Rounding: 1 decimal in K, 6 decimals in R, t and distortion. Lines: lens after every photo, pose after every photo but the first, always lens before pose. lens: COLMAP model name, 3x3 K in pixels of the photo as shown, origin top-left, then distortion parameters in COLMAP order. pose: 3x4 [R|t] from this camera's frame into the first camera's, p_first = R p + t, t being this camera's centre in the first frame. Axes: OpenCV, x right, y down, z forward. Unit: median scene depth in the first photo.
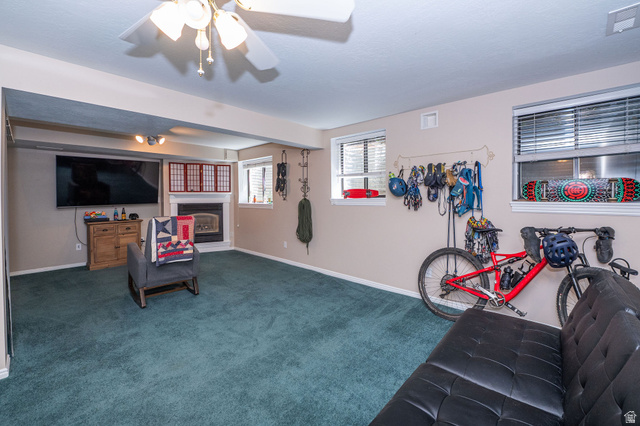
lens RADIAL K [[266.4, 0, 323.9], [0, 266.4, 208.7], [0, 0, 1]] dist [0.000354, 0.000100]
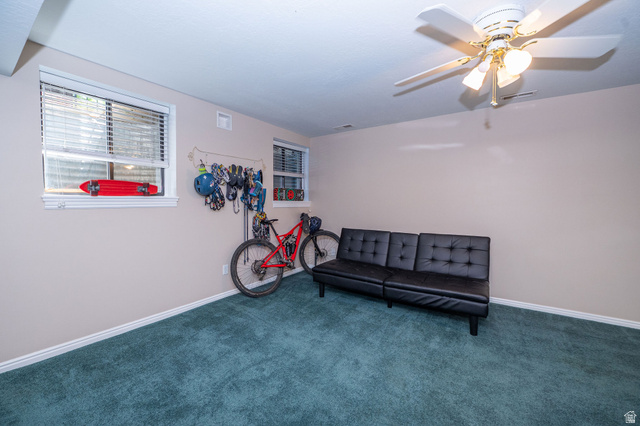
lens RADIAL K [[254.5, 0, 320.0], [0, 254.5, 210.8], [0, 0, 1]] dist [-0.002248, -0.000484]
pose [[-0.128719, -0.031853, 0.991169, -0.434085], [0.036649, 0.998648, 0.036853, -0.007124], [-0.991004, 0.041069, -0.127378, 0.524108]]
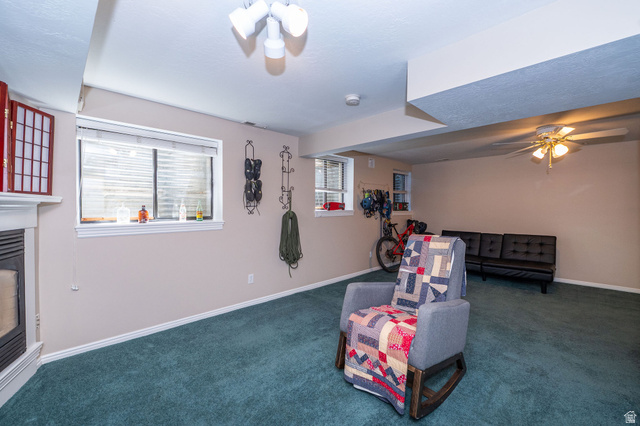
lens RADIAL K [[266.4, 0, 323.9], [0, 266.4, 208.7], [0, 0, 1]] dist [0.000354, 0.000100]
pose [[0.044904, -0.005171, 0.998978, -0.885665], [0.037816, 0.999279, 0.003472, -0.042565], [-0.998275, 0.037621, 0.045067, 0.838218]]
